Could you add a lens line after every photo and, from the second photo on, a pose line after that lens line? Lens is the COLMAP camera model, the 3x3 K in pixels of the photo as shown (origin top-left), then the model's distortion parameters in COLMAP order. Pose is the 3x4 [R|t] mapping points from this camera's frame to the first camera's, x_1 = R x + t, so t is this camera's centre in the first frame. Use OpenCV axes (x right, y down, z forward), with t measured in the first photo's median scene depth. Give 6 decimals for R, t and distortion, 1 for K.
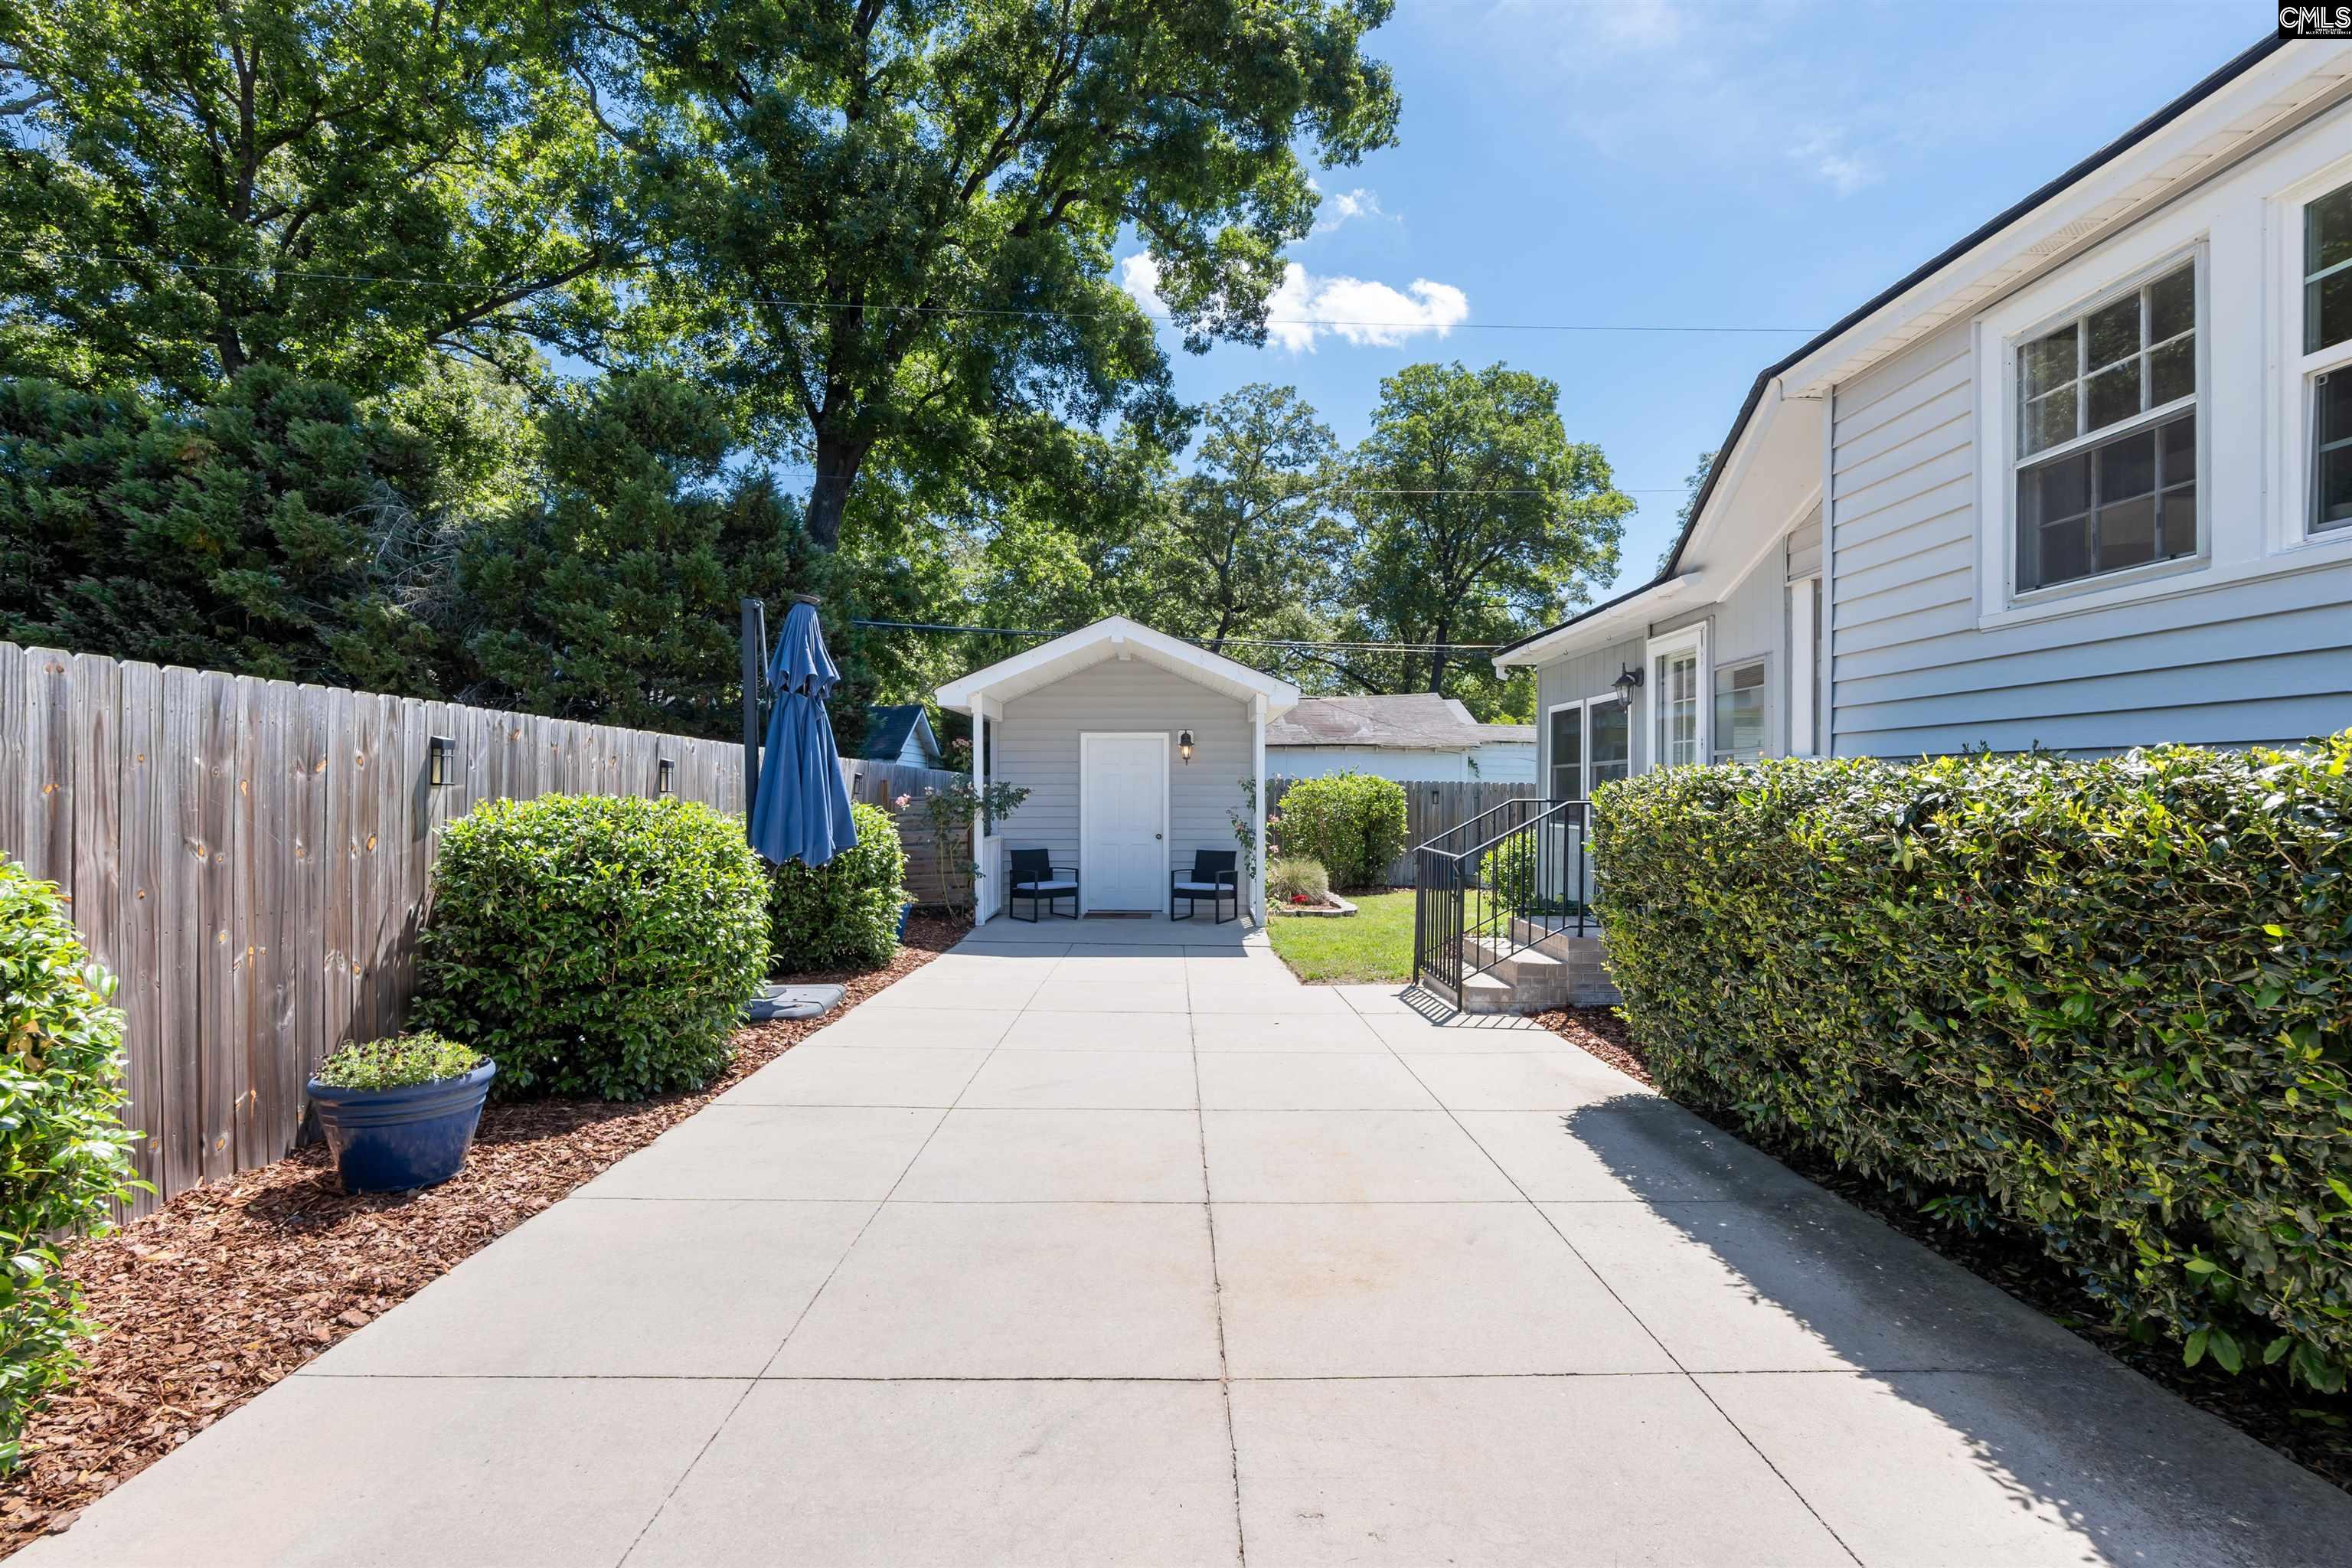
lens RADIAL K [[1085.4, 0, 1172.9], [0, 1085.4, 795.6], [0, 0, 1]] dist [-0.014475, 0.001705]
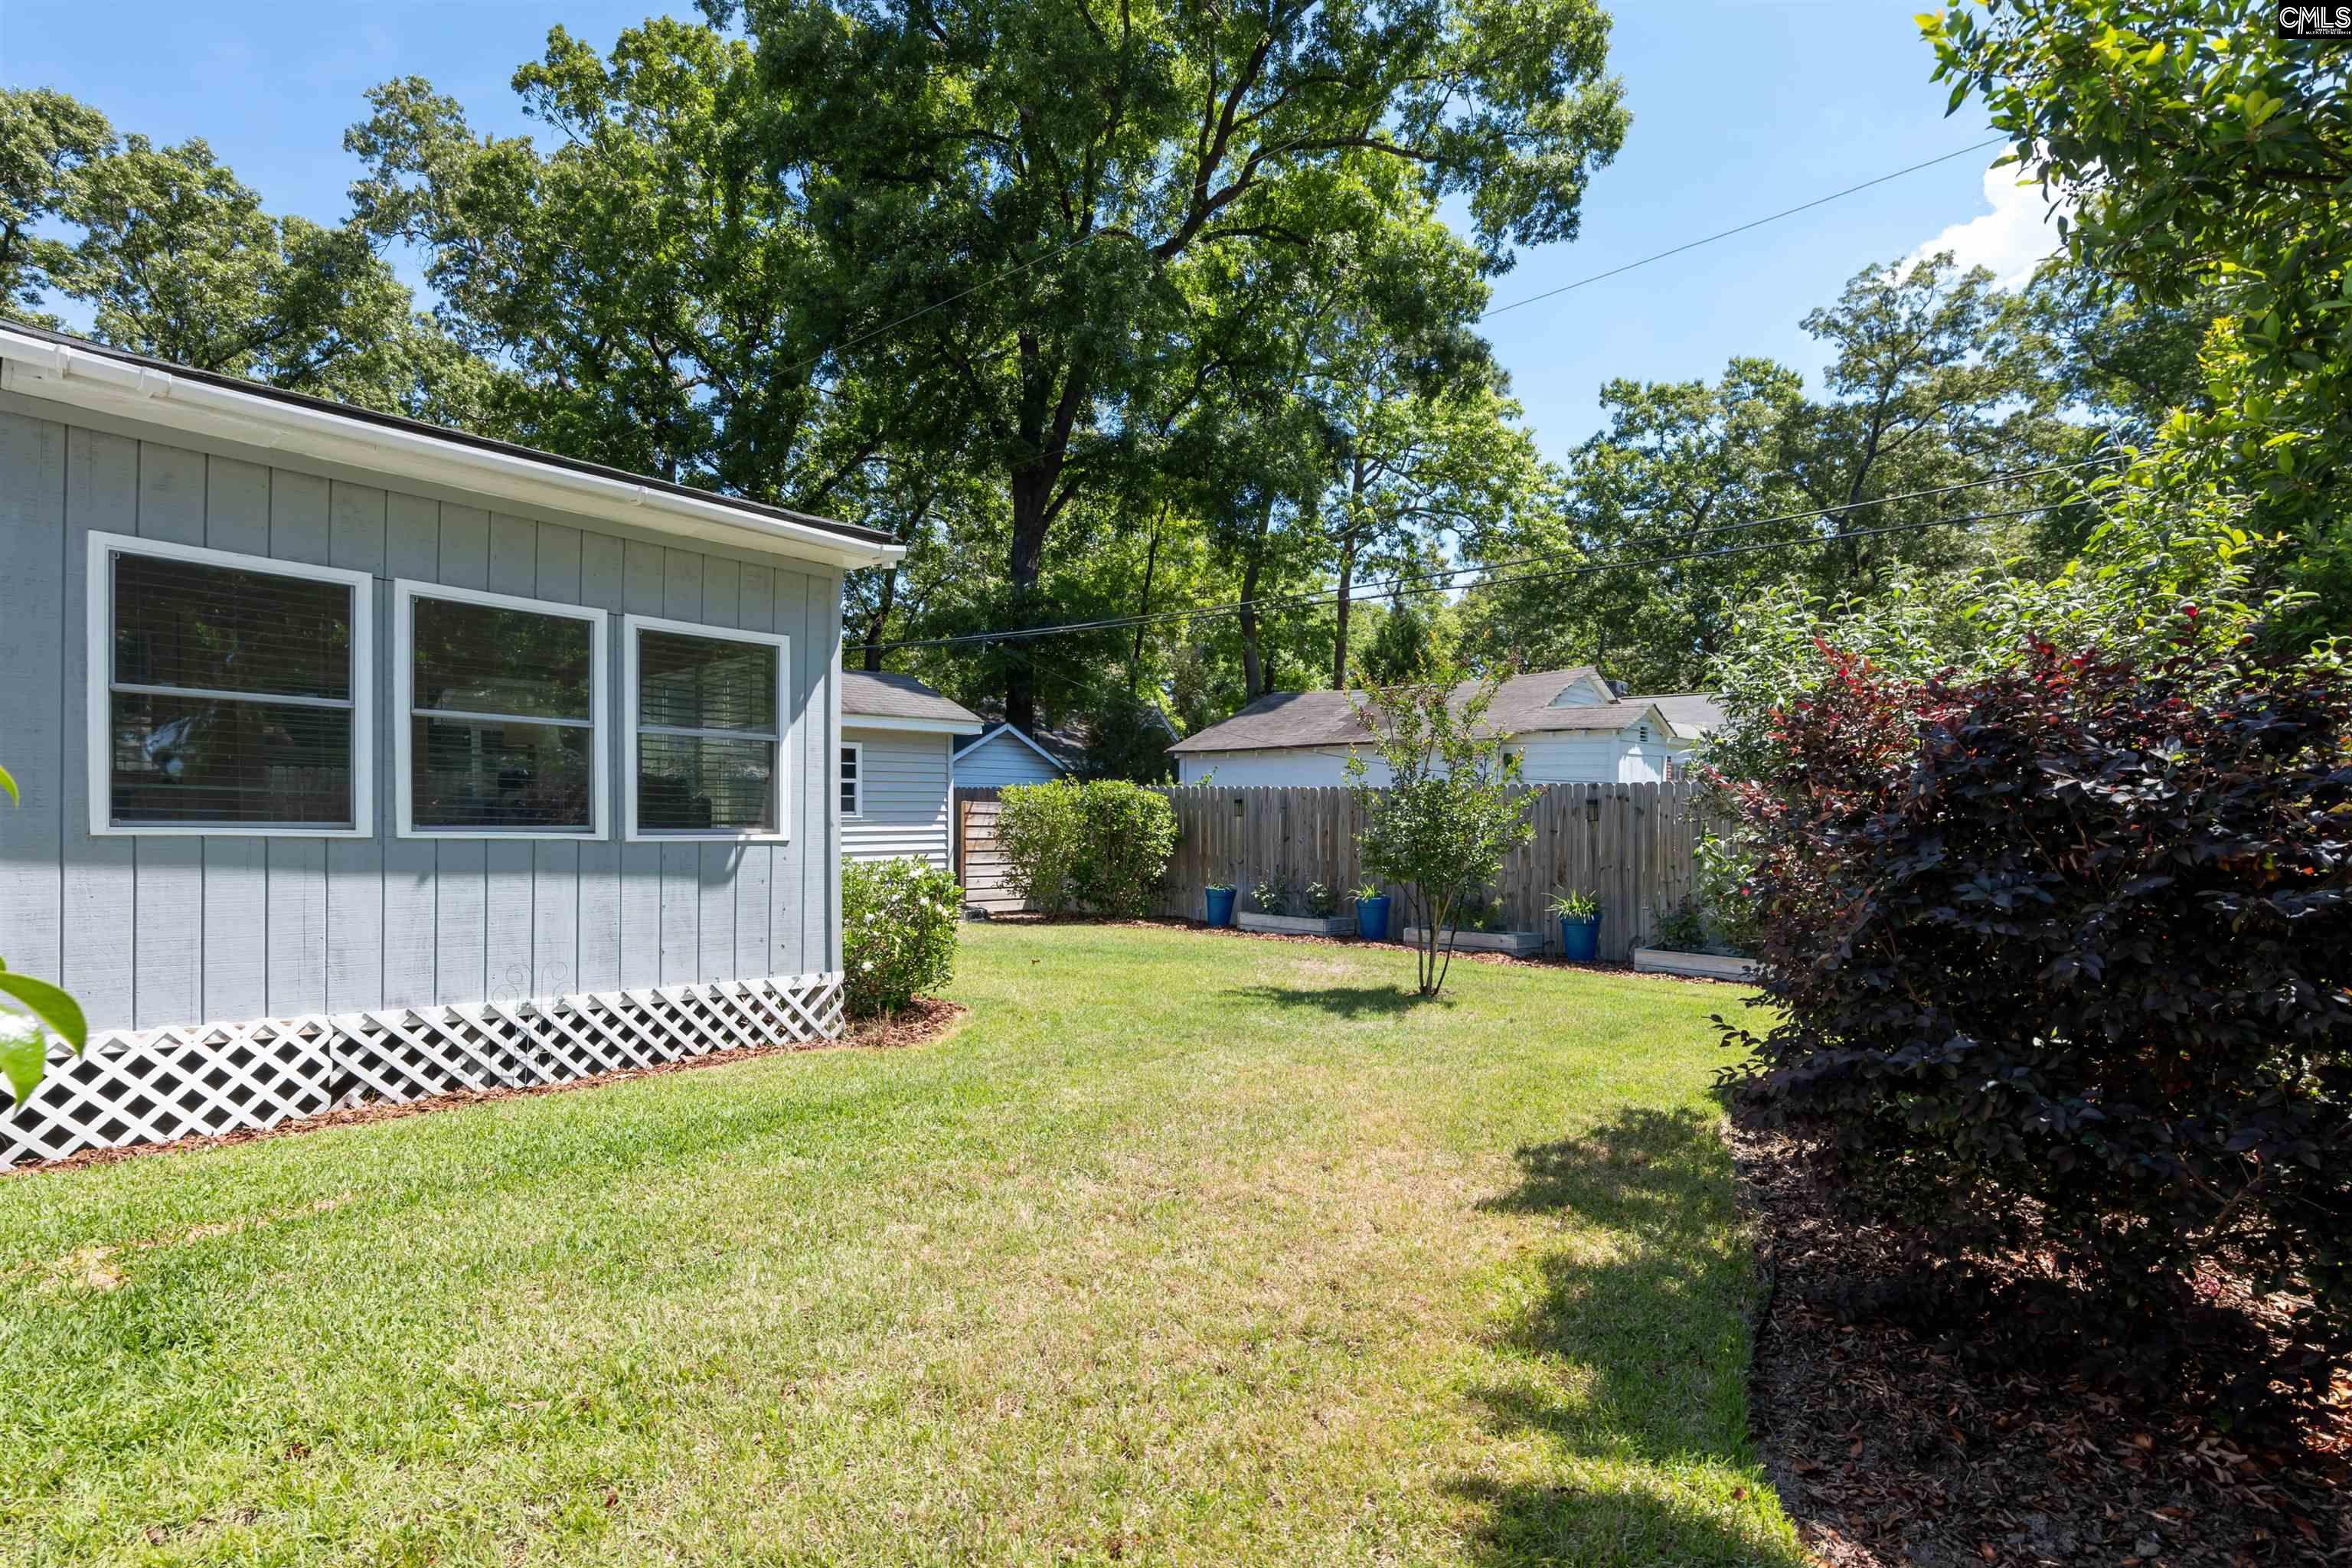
lens RADIAL K [[1085.4, 0, 1172.9], [0, 1085.4, 795.6], [0, 0, 1]] dist [-0.014475, 0.001705]
pose [[0.744755, -0.004115, -0.667325, 0.207635], [-0.007549, 0.999865, -0.014591, 0.001014], [0.667295, 0.015905, 0.744624, 0.126262]]
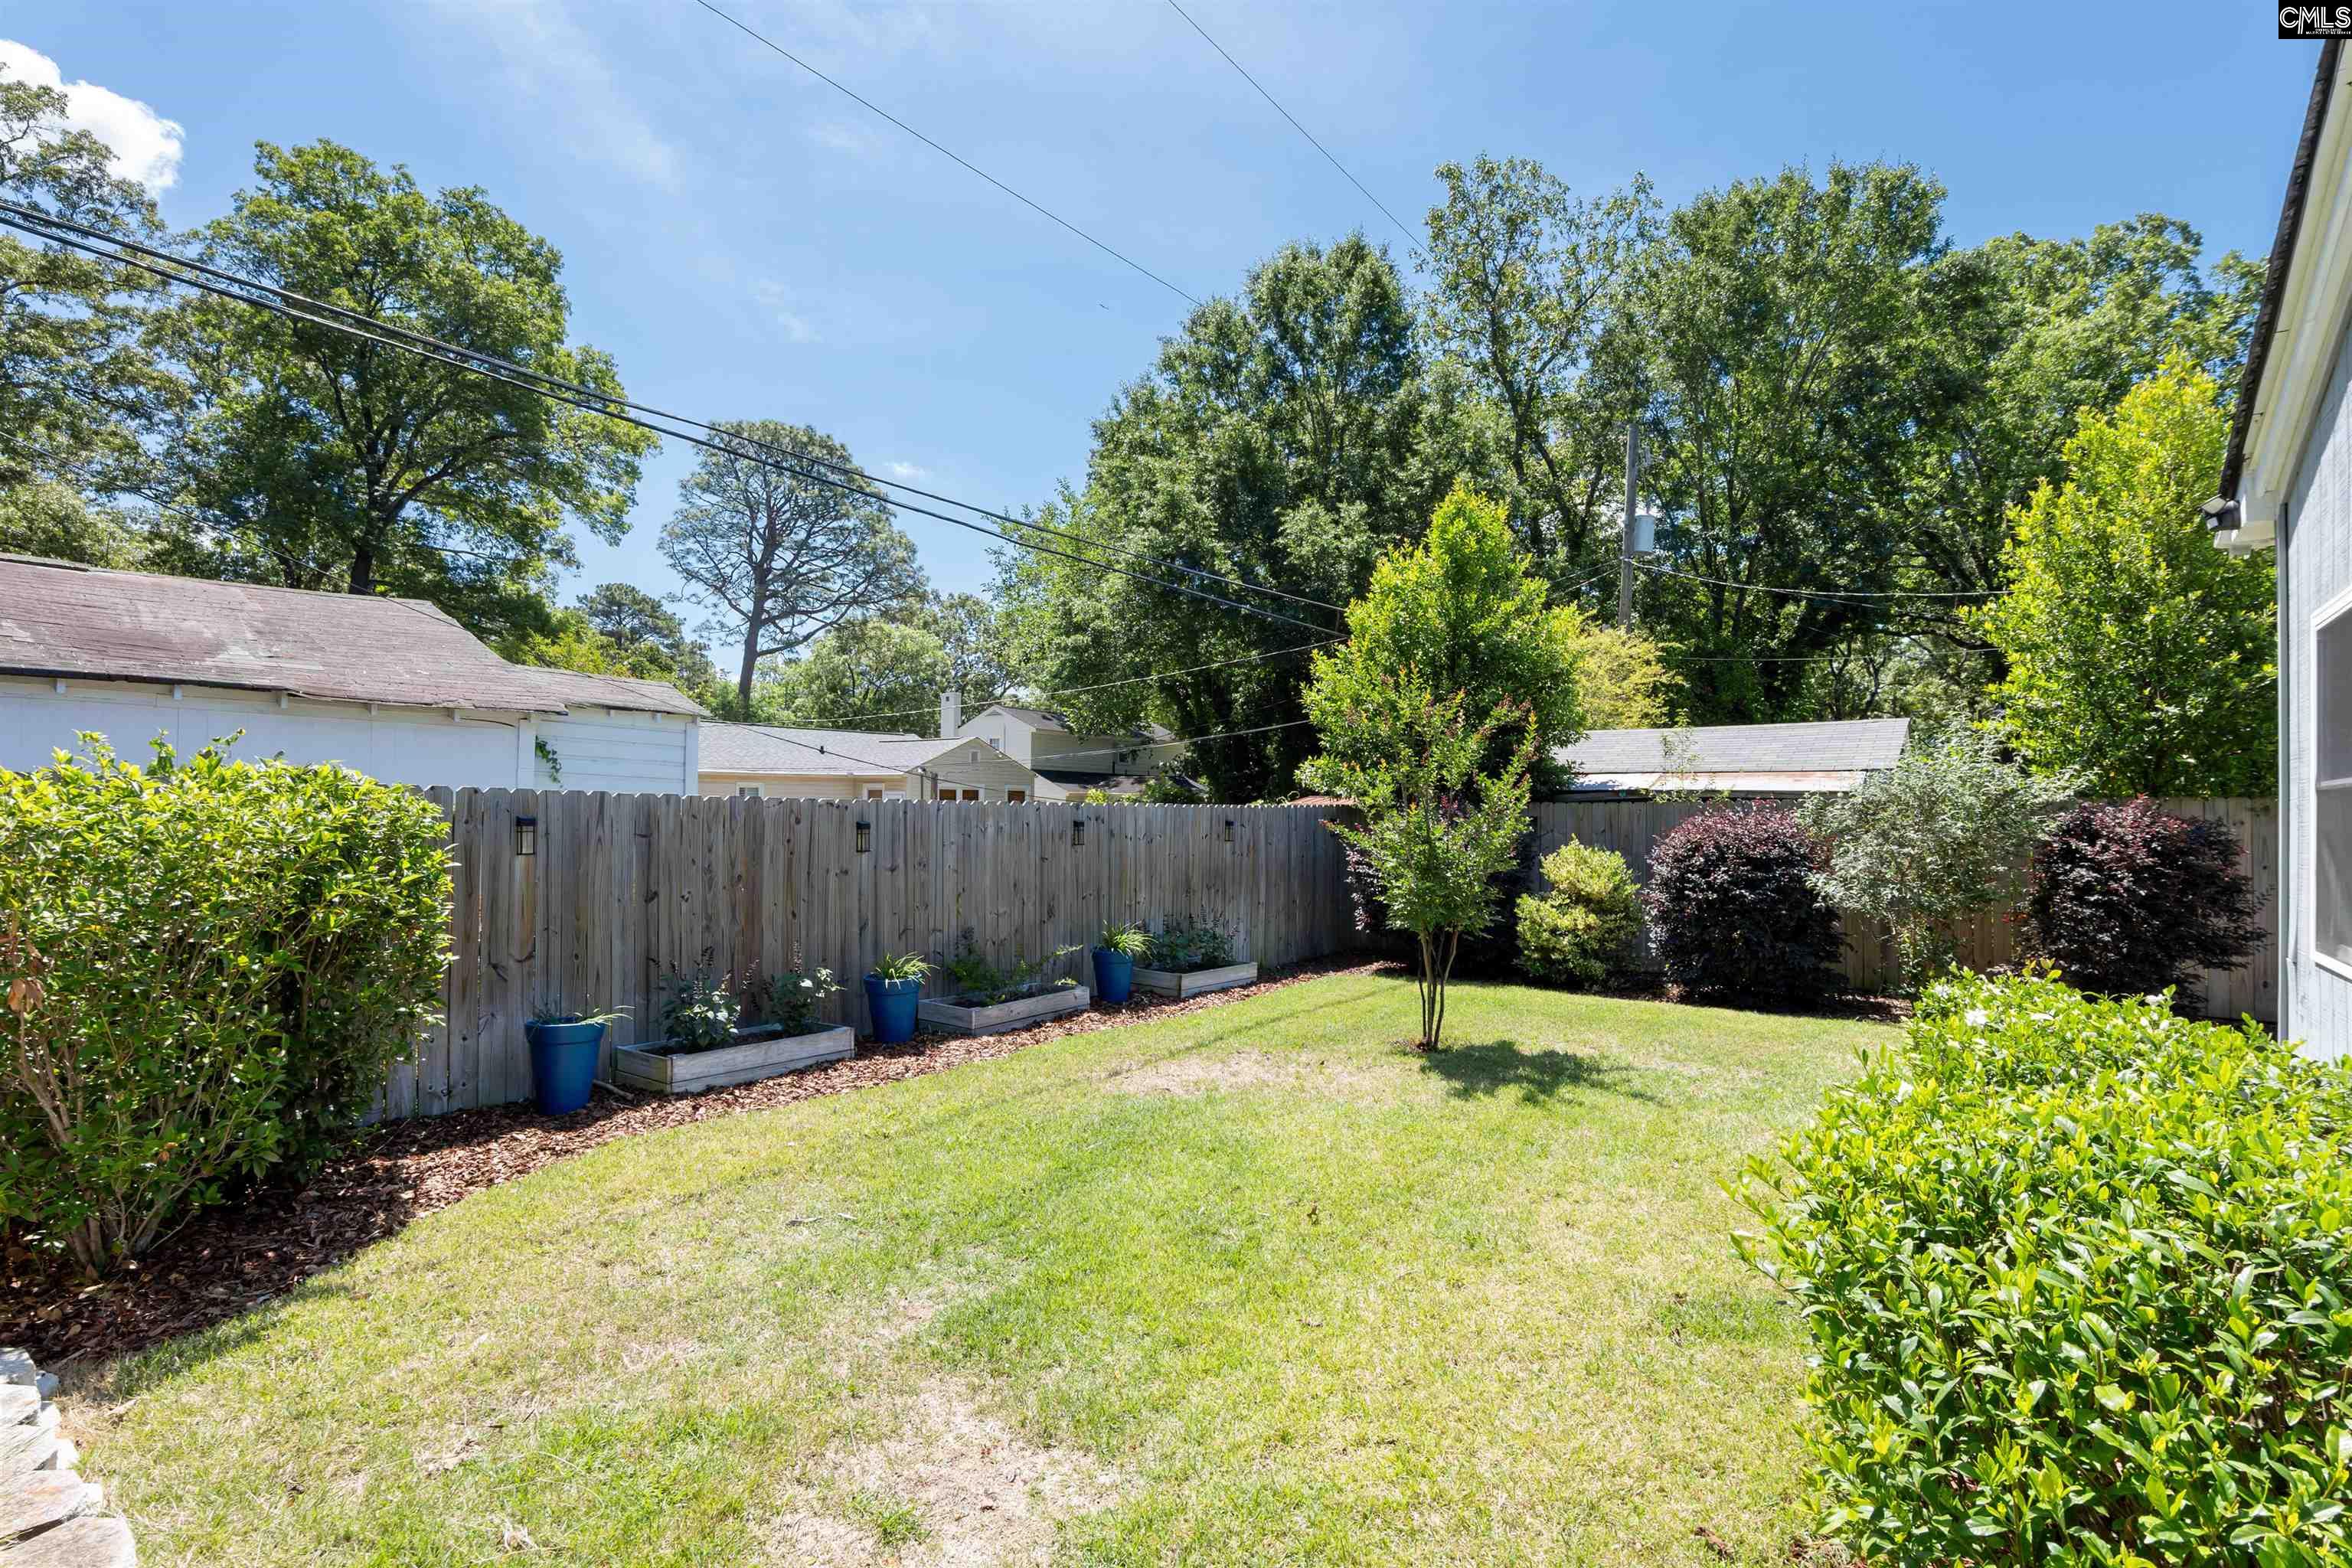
lens RADIAL K [[1085.4, 0, 1172.9], [0, 1085.4, 795.6], [0, 0, 1]] dist [-0.014475, 0.001705]
pose [[0.612039, 0.012731, 0.790725, 0.030274], [-0.005842, 0.999916, -0.011577, -0.002592], [-0.790806, 0.002466, 0.612062, 0.195339]]
